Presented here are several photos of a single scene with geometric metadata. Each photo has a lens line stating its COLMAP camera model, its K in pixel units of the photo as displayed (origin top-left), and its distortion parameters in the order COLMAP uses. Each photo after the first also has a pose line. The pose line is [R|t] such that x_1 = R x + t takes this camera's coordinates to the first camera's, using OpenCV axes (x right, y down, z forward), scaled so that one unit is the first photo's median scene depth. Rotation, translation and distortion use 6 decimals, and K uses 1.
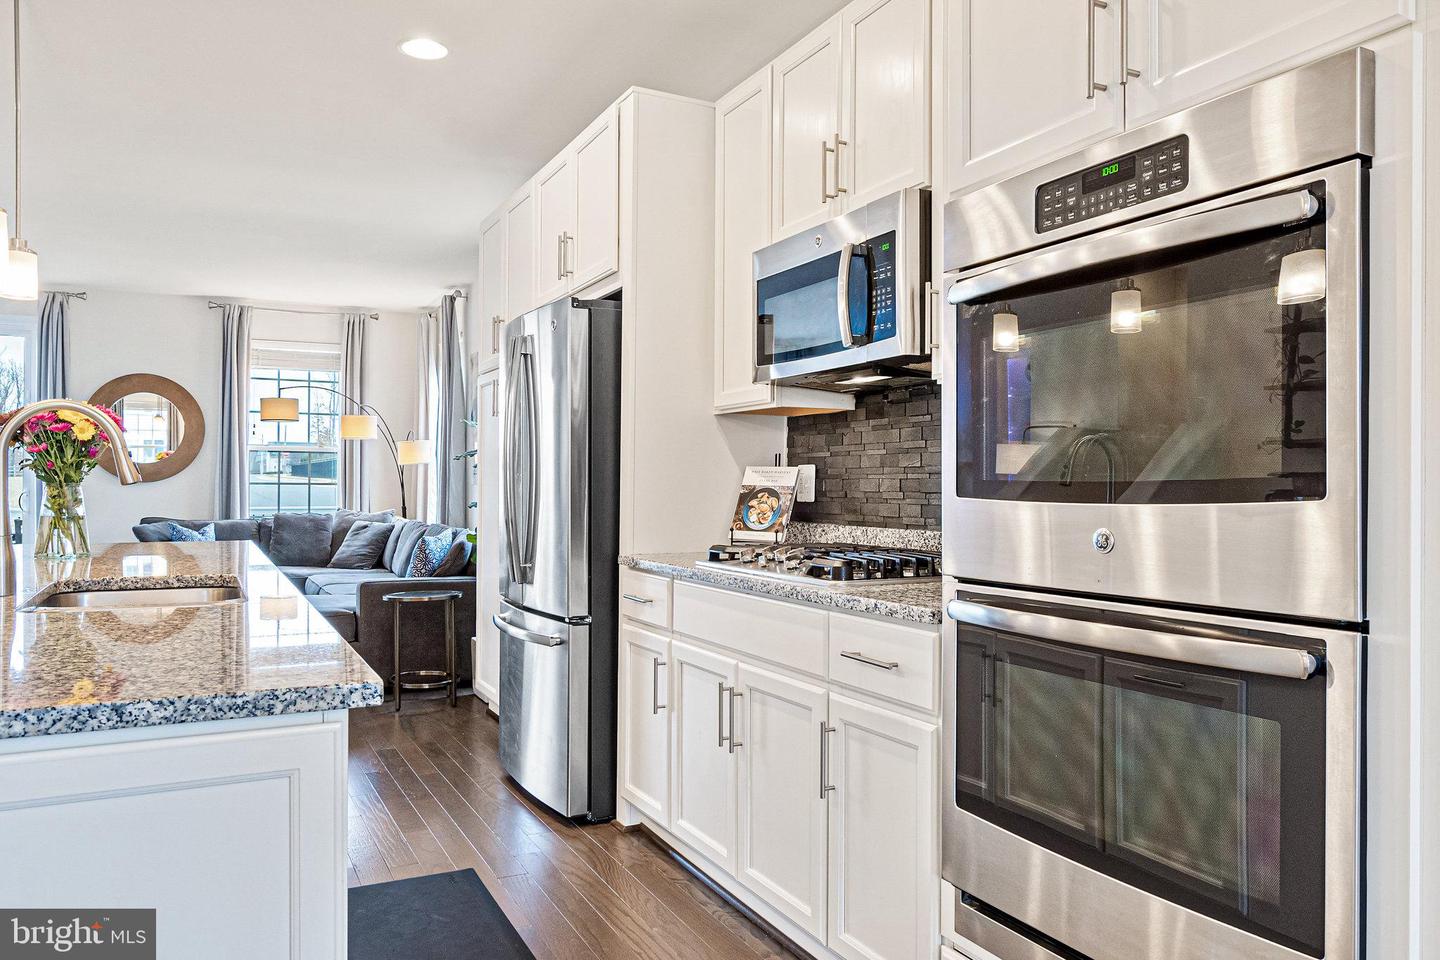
lens RADIAL K [[1025.4, 0, 720.0], [0, 1025.4, 480.0], [0, 0, 1]] dist [-0.005144, -0.002600]
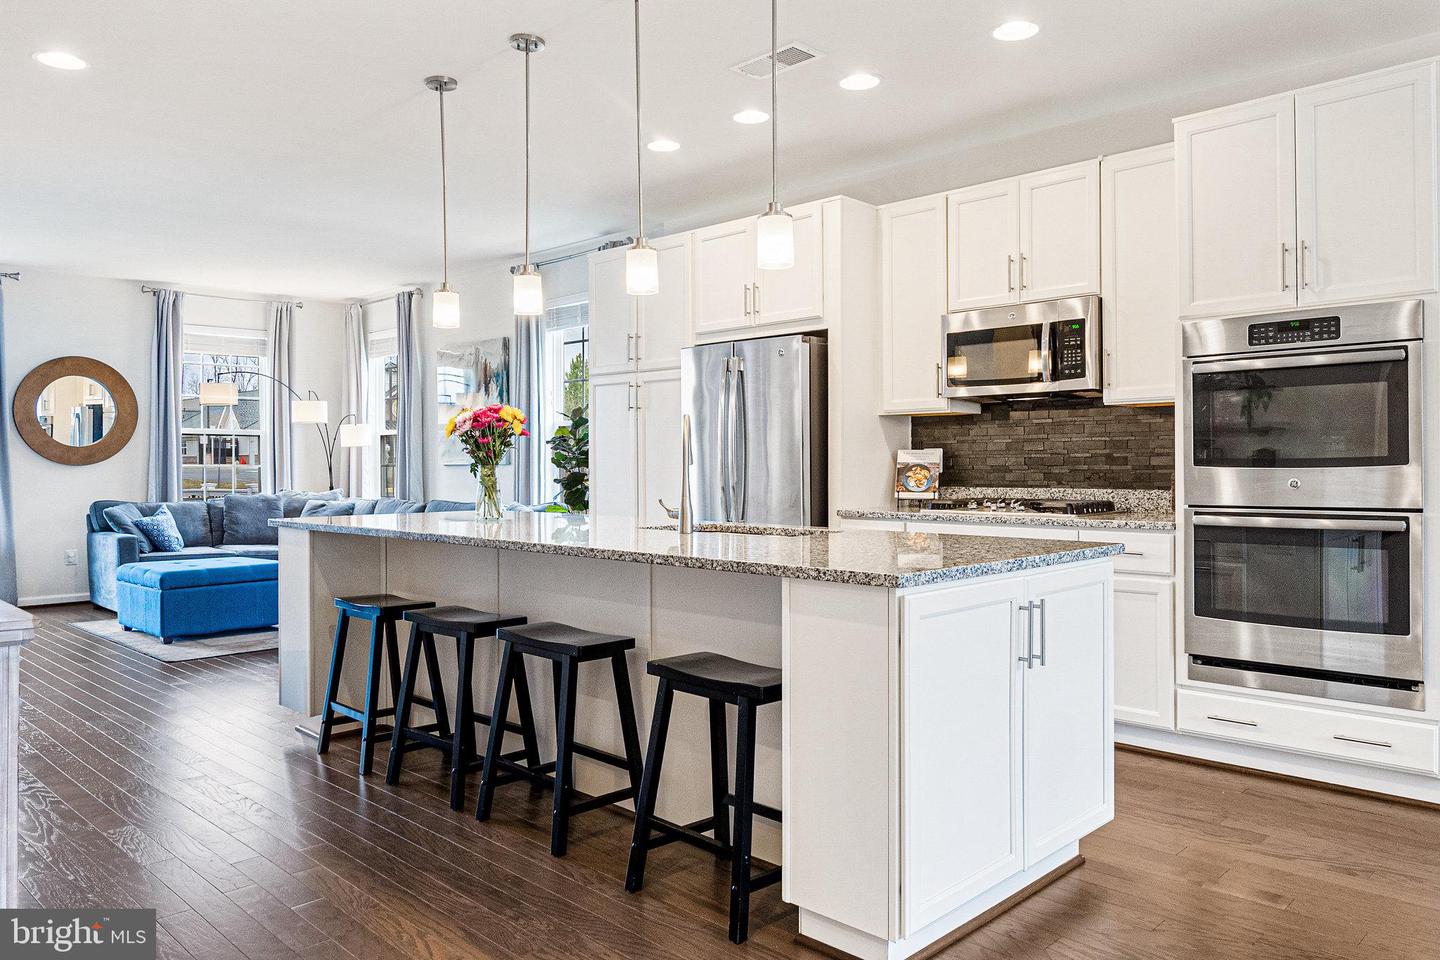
lens RADIAL K [[1025.4, 0, 720.0], [0, 1025.4, 480.0], [0, 0, 1]] dist [-0.005144, -0.002600]
pose [[0.951113, -0.015630, 0.308448, -0.723278], [0.008482, 0.999664, 0.024501, -0.008509], [-0.308727, -0.020687, 0.950926, -0.369537]]
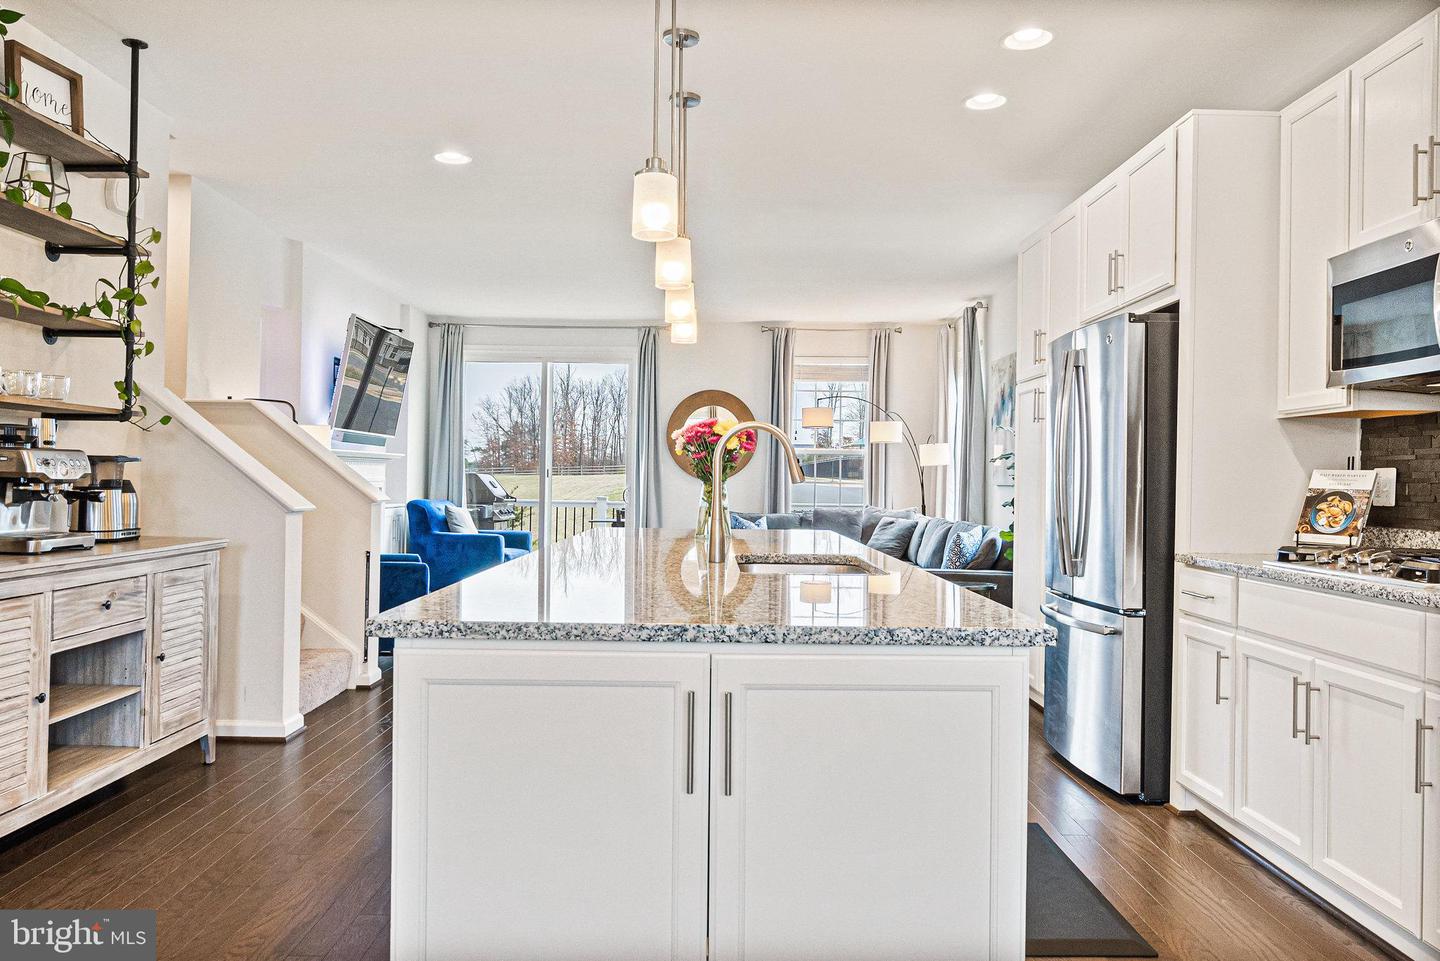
lens RADIAL K [[1020.3, 0, 718.5], [0, 1020.3, 478.2], [0, 0, 1]] dist [0.000902, -0.003864]
pose [[0.891929, 0.005479, -0.452142, -0.044212], [-0.006358, 0.999980, -0.000426, -0.000823], [0.452131, 0.003255, 0.891946, -0.158230]]
